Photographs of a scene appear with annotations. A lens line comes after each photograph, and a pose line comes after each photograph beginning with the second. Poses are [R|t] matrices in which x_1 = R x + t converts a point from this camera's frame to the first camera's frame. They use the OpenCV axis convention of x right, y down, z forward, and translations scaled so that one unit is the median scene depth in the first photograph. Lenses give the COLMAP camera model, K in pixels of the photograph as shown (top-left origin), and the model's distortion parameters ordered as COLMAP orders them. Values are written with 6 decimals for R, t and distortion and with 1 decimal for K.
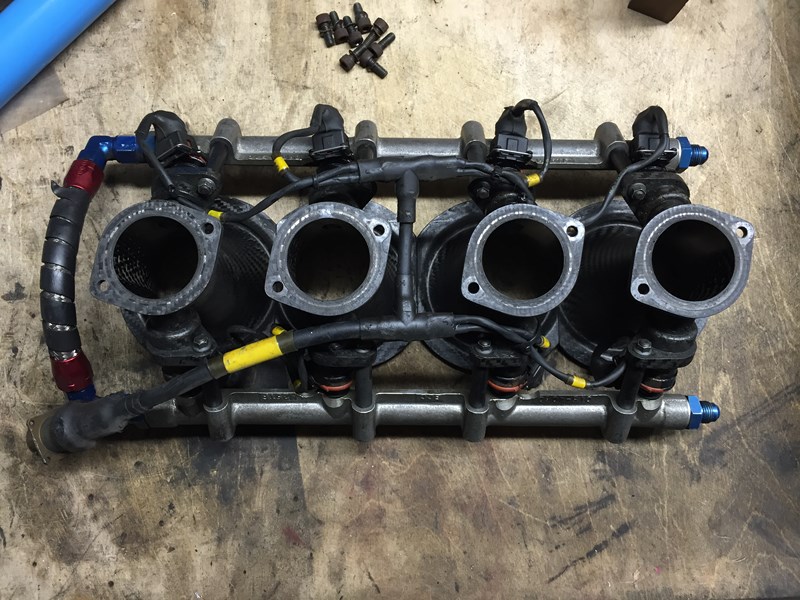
lens RADIAL K [[682.5, 0, 398.5], [0, 682.5, 301.5], [0, 0, 1]] dist [0.039075, -0.063174]
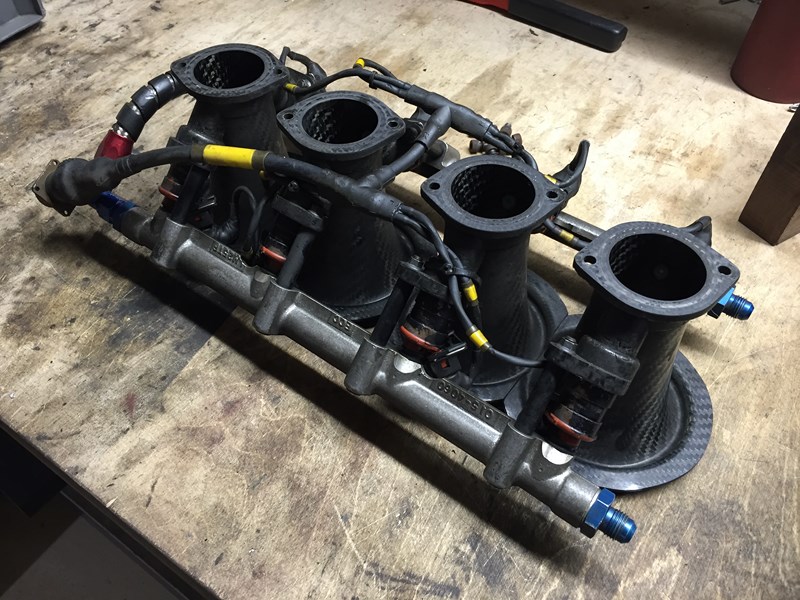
lens RADIAL K [[682.5, 0, 398.8], [0, 682.5, 297.9], [0, 0, 1]] dist [0.039075, -0.063174]
pose [[0.804930, 0.442575, -0.395240, 0.413930], [-0.589178, 0.675167, -0.443868, 0.435887], [0.070408, 0.590149, 0.804218, 0.226055]]
